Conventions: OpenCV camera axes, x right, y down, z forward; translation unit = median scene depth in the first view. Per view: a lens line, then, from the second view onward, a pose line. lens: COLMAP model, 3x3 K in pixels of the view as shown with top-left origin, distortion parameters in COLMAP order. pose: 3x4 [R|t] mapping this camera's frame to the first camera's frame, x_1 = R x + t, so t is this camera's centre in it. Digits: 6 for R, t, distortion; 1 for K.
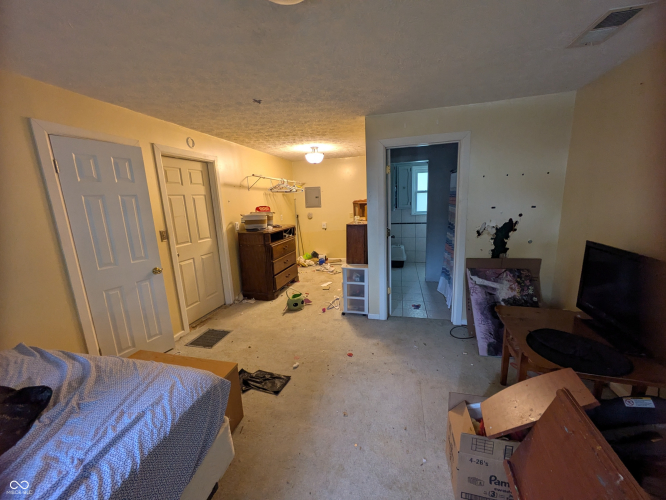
lens RADIAL K [[264.4, 0, 332.4], [0, 264.4, 250.8], [0, 0, 1]] dist [-0.000721, 0.000270]
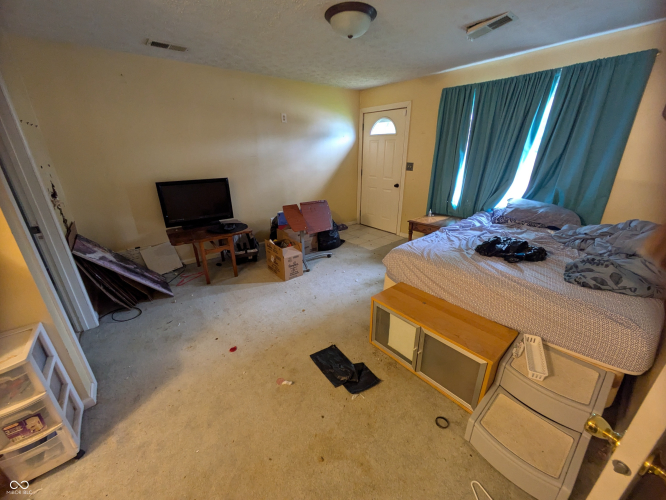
lens RADIAL K [[264.4, 0, 333.3], [0, 264.4, 251.9], [0, 0, 1]] dist [-0.000721, 0.000270]
pose [[-0.805313, -0.171402, 0.567532, -0.546180], [0.155955, 0.862330, 0.481731, -0.189813], [-0.571970, 0.476453, -0.667715, 1.140445]]
